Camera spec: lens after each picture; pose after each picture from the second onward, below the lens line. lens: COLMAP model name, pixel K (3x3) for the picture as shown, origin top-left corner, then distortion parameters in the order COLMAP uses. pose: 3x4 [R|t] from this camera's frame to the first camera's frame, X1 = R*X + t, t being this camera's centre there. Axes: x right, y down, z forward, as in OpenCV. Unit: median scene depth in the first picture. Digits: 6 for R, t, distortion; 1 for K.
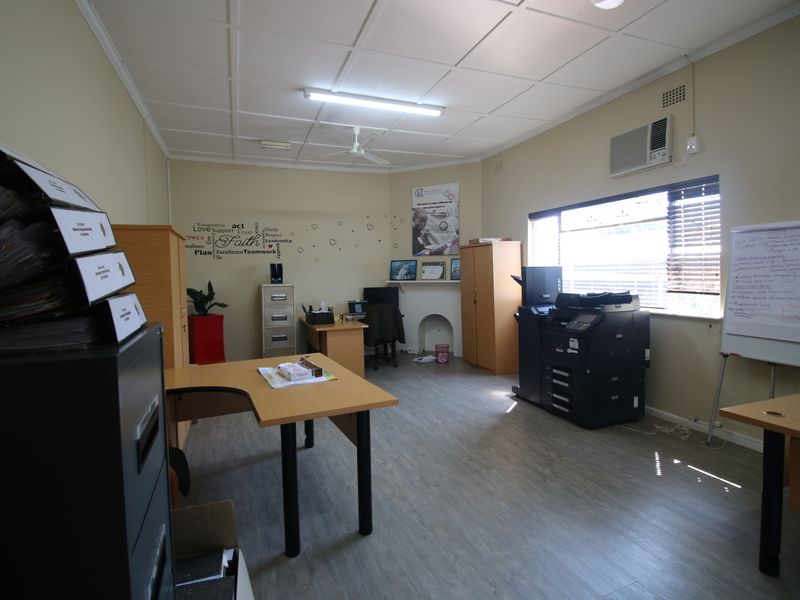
lens RADIAL K [[415.7, 0, 396.2], [0, 415.7, 288.7], [0, 0, 1]] dist [0.001168, -0.000120]
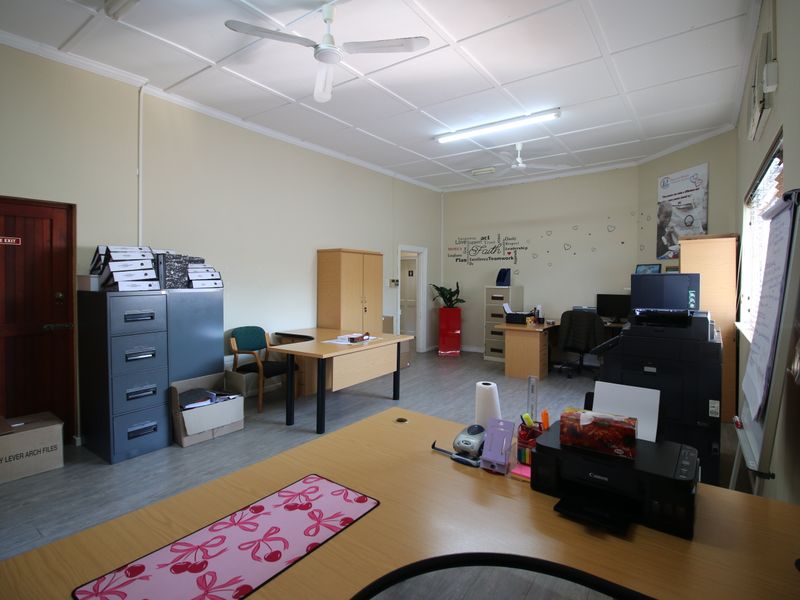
lens RADIAL K [[415.7, 0, 396.2], [0, 415.7, 288.7], [0, 0, 1]] dist [0.001168, -0.000120]
pose [[0.540809, 0.041944, -0.840099, 0.496499], [-0.046111, 0.998732, 0.020181, -0.013069], [0.839881, 0.027823, 0.542057, 0.115209]]
